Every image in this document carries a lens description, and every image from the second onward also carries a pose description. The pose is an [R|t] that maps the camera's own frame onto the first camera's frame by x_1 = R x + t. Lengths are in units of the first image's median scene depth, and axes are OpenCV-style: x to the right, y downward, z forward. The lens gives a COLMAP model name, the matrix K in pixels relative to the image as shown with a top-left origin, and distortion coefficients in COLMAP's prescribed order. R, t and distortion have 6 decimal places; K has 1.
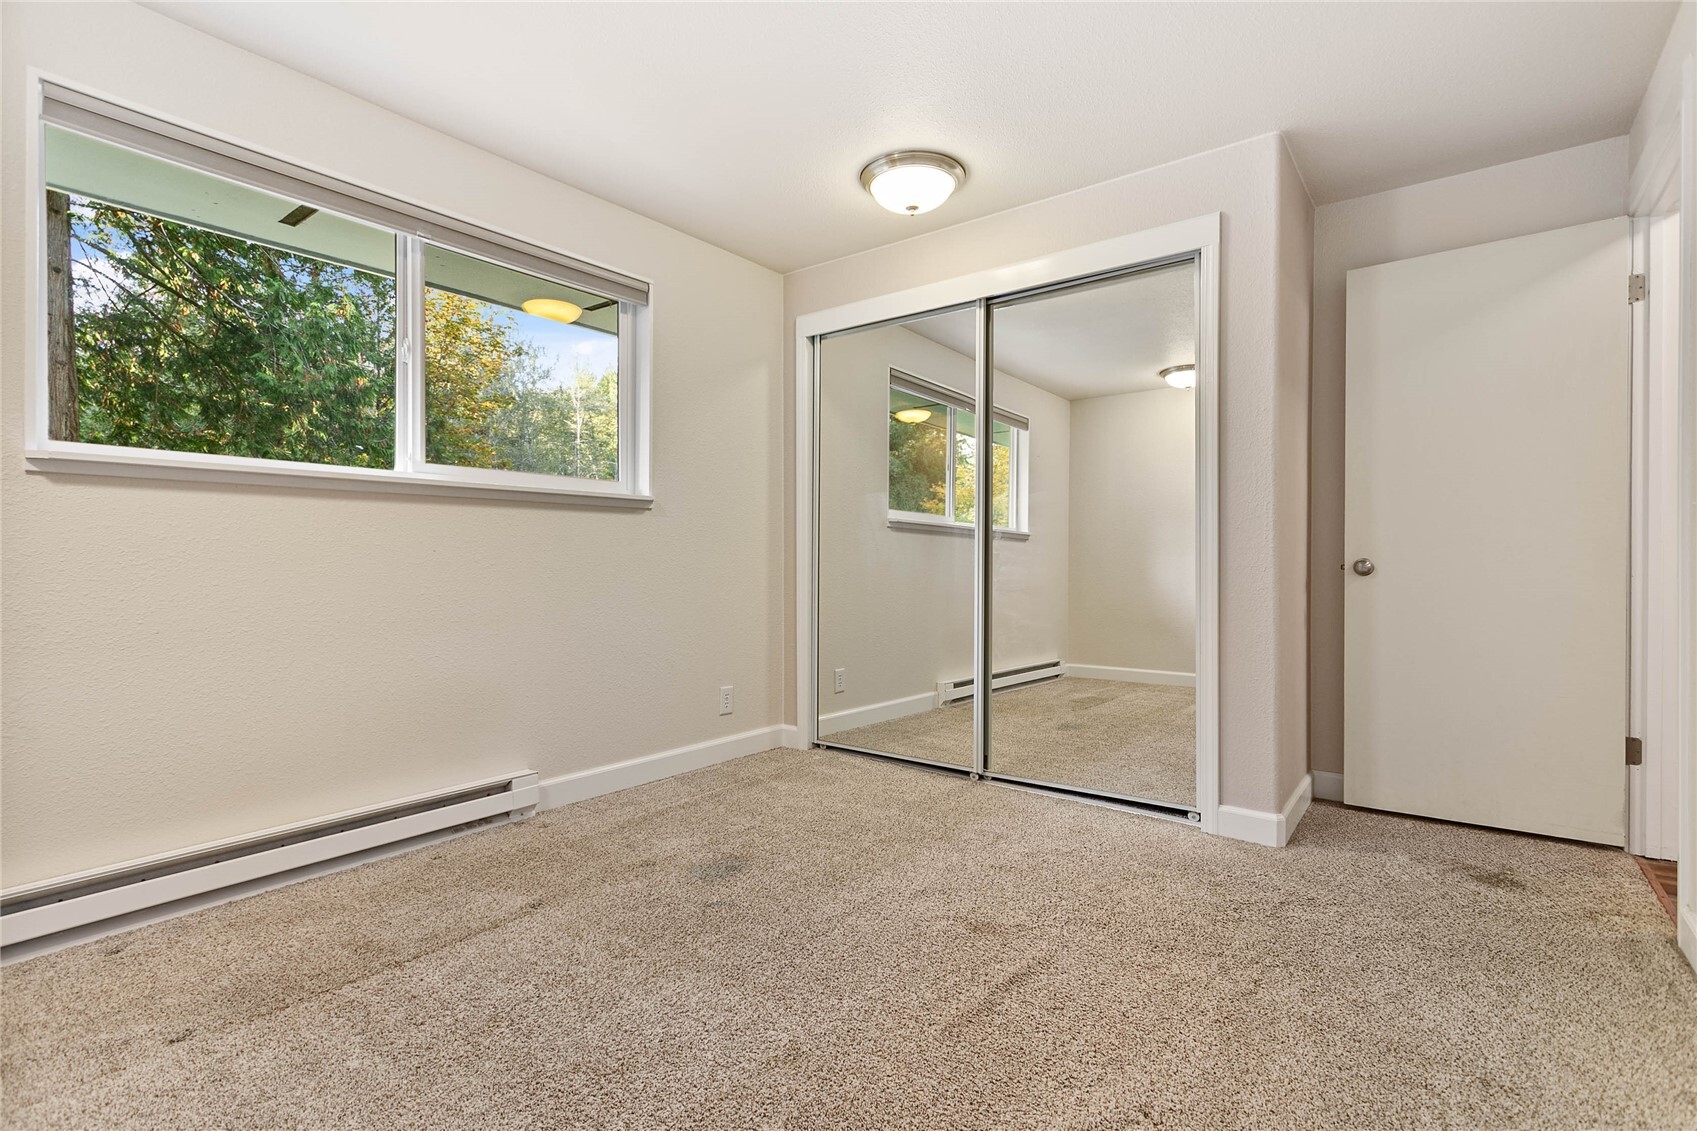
lens RADIAL K [[821.3, 0, 842.5], [0, 821.3, 567.0], [0, 0, 1]] dist [-0.062090, 0.022548]
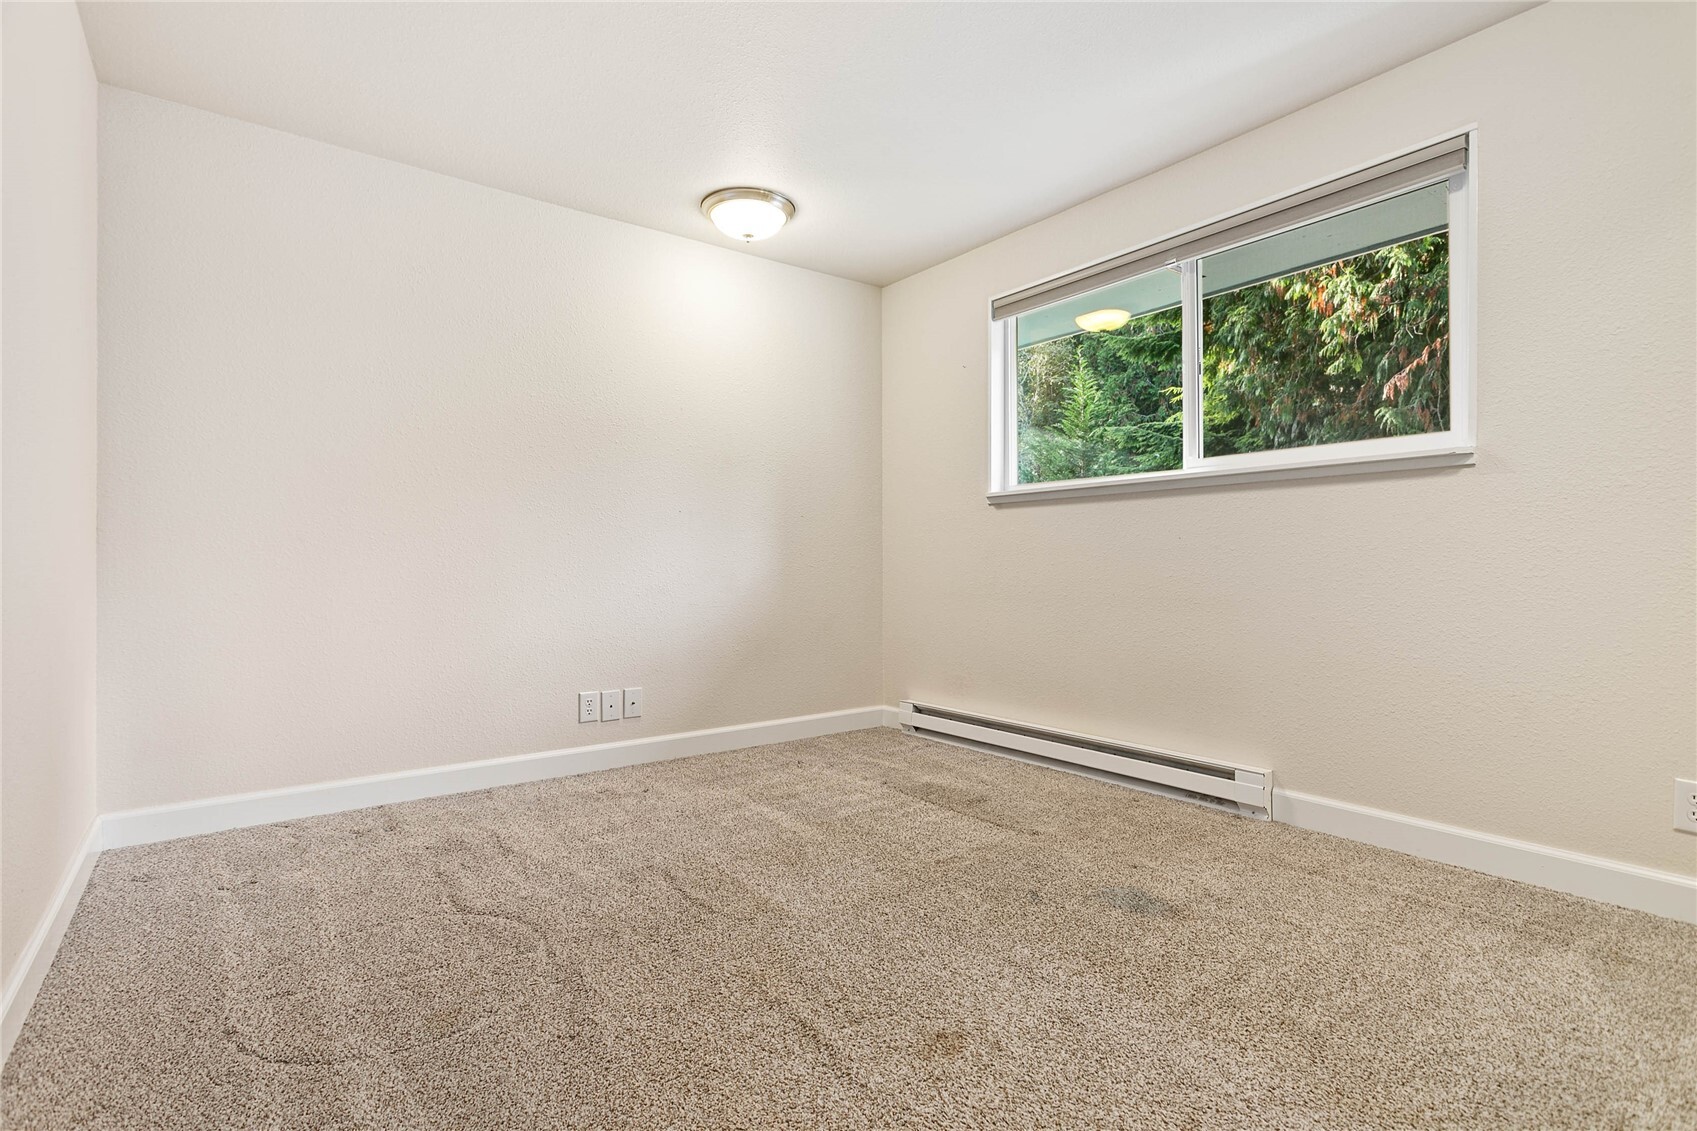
lens RADIAL K [[821.3, 0, 841.9], [0, 821.3, 569.0], [0, 0, 1]] dist [-0.062090, 0.022548]
pose [[-0.312499, 0.019383, -0.949720, 0.691469], [0.004665, 0.999811, 0.018870, -0.001452], [0.949907, 0.001467, -0.312530, 0.886839]]
